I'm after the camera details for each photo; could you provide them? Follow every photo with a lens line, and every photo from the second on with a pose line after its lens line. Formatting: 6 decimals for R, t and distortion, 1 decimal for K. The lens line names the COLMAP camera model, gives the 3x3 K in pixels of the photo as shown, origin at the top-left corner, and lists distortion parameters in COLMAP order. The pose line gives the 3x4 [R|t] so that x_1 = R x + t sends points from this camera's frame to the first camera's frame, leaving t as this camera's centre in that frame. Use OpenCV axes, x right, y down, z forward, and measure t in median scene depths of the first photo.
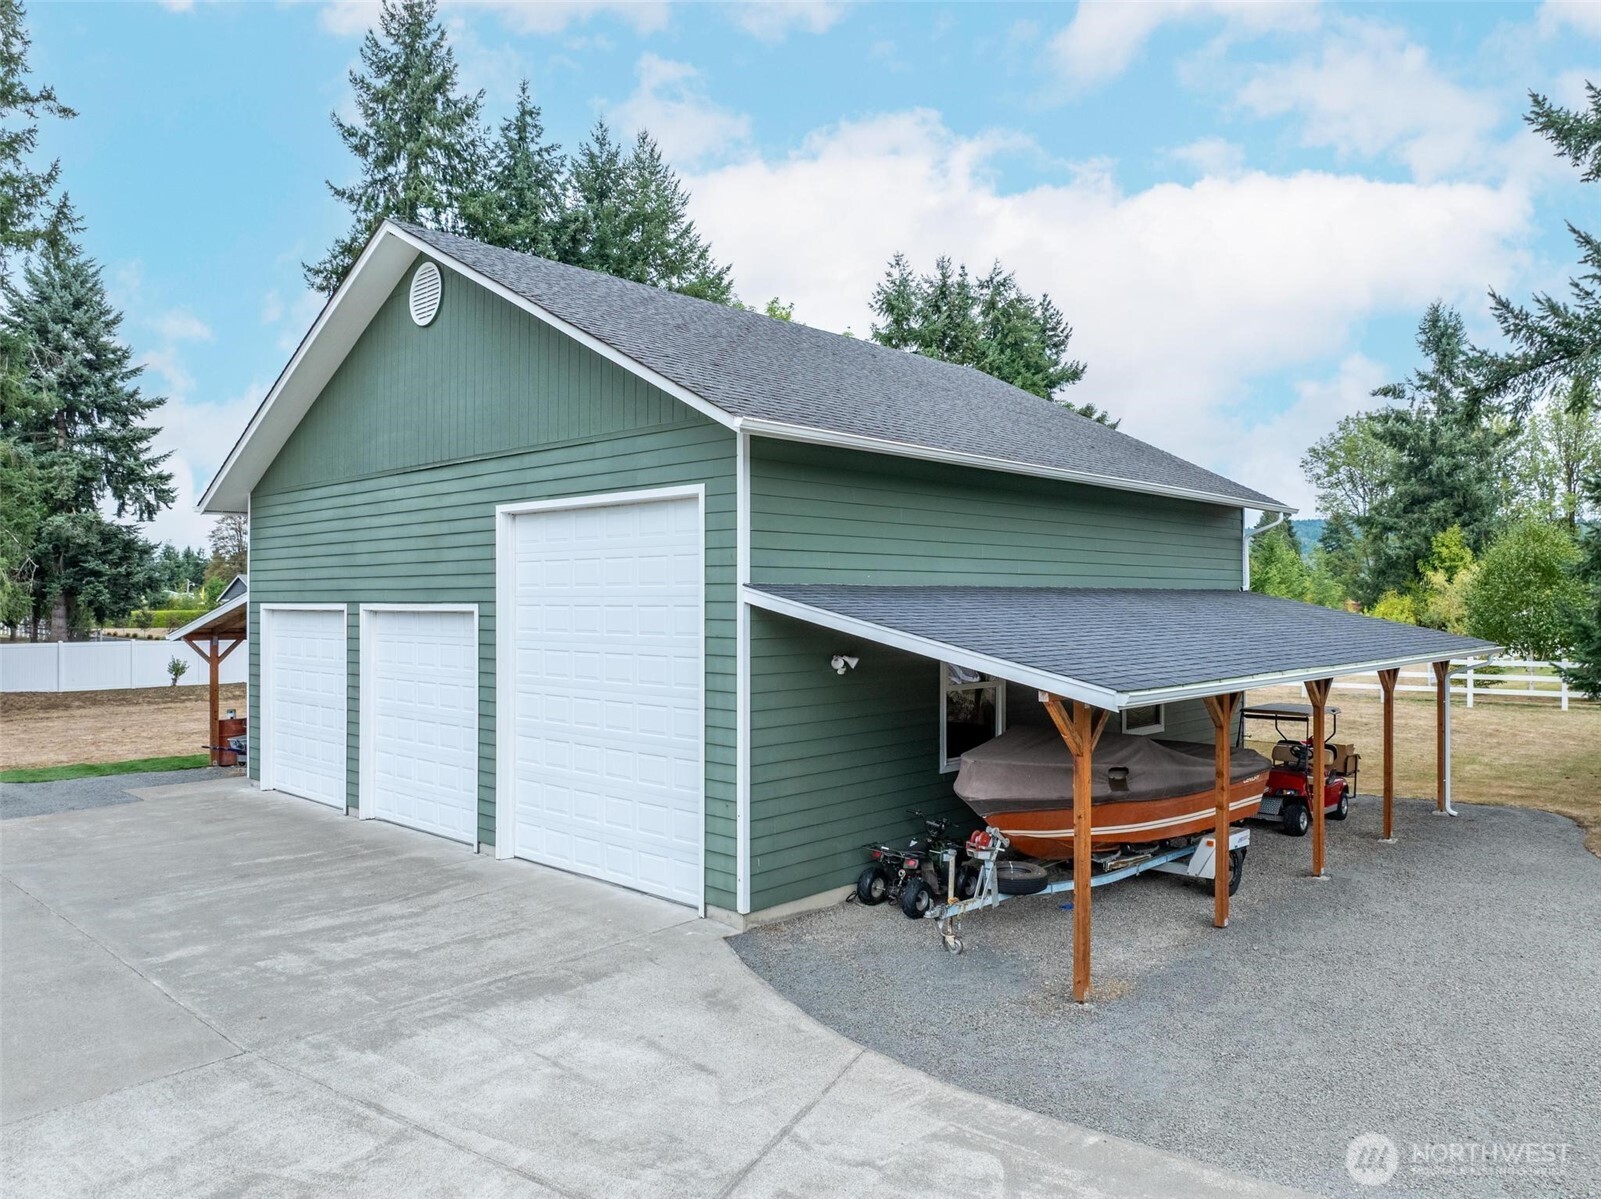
lens RADIAL K [[1126.1, 0, 799.8], [0, 1126.1, 589.9], [0, 0, 1]] dist [-0.037163, 0.002063]
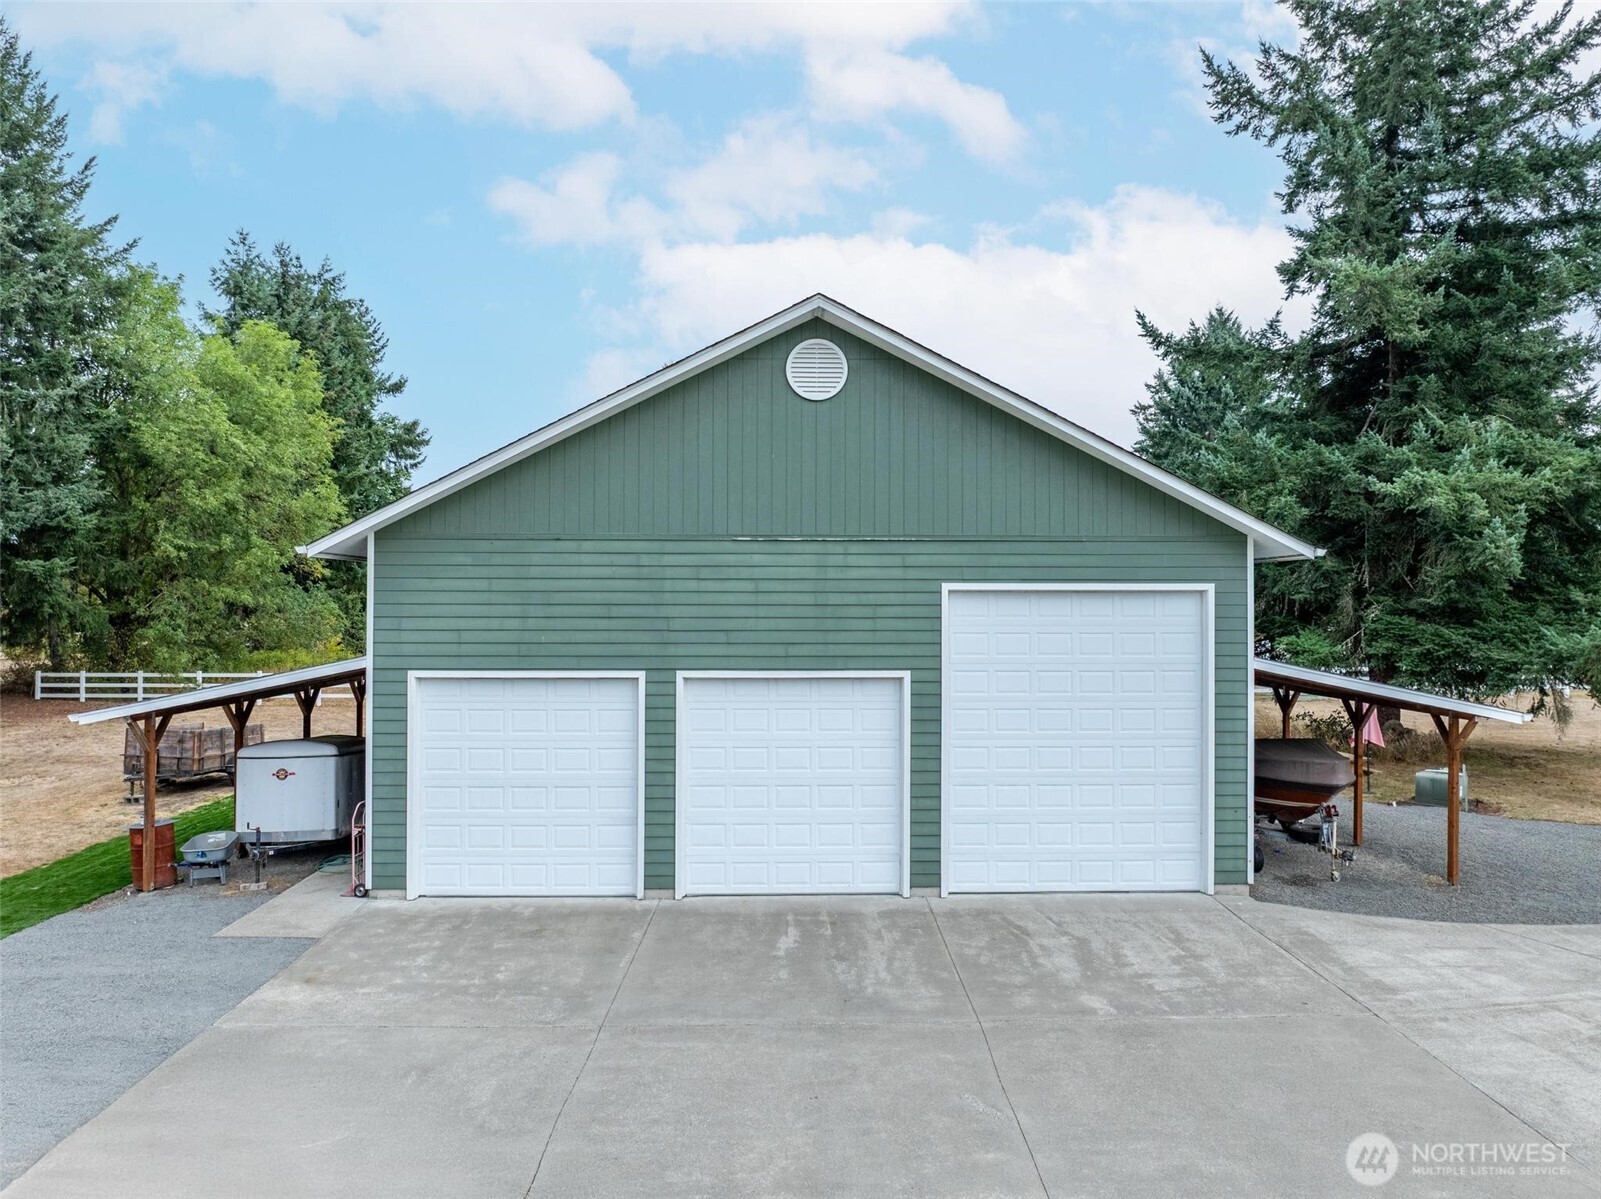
lens RADIAL K [[1128.9, 0, 800.9], [0, 1128.9, 578.4], [0, 0, 1]] dist [-0.043971, 0.020009]
pose [[0.708132, 0.017854, 0.705855, -1.568183], [-0.008432, 0.999823, -0.016830, -0.079975], [-0.706030, 0.005966, 0.708157, 0.404590]]
